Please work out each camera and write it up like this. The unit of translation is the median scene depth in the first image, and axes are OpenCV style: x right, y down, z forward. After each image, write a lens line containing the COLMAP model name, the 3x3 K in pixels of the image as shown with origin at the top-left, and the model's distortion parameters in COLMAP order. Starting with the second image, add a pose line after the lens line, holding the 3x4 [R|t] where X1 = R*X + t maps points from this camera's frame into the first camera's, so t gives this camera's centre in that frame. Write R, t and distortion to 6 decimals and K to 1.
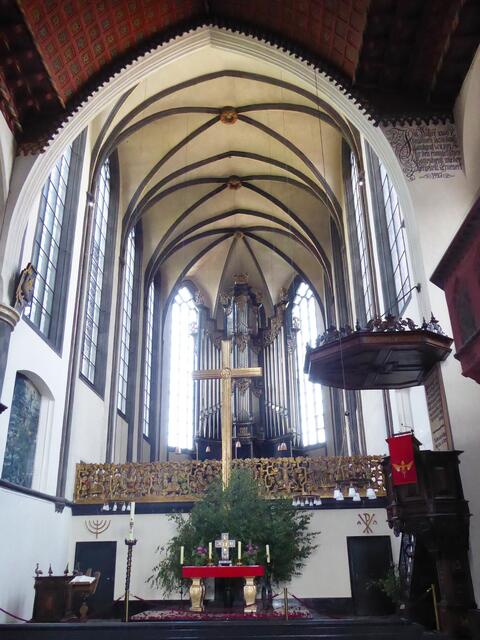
lens RADIAL K [[629.2, 0, 240.0], [0, 629.2, 320.0], [0, 0, 1]] dist [0.008095, 0.002520]
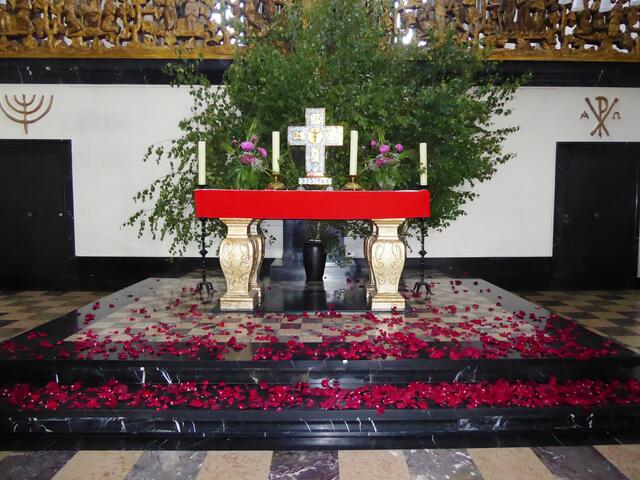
lens RADIAL K [[629.2, 0, 320.0], [0, 629.2, 240.0], [0, 0, 1]] dist [0.008095, 0.002520]
pose [[0.999237, 0.015679, 0.035782, -0.032054], [-0.029280, 0.906924, 0.420276, 0.244136], [-0.025862, -0.421003, 0.906691, 0.610535]]
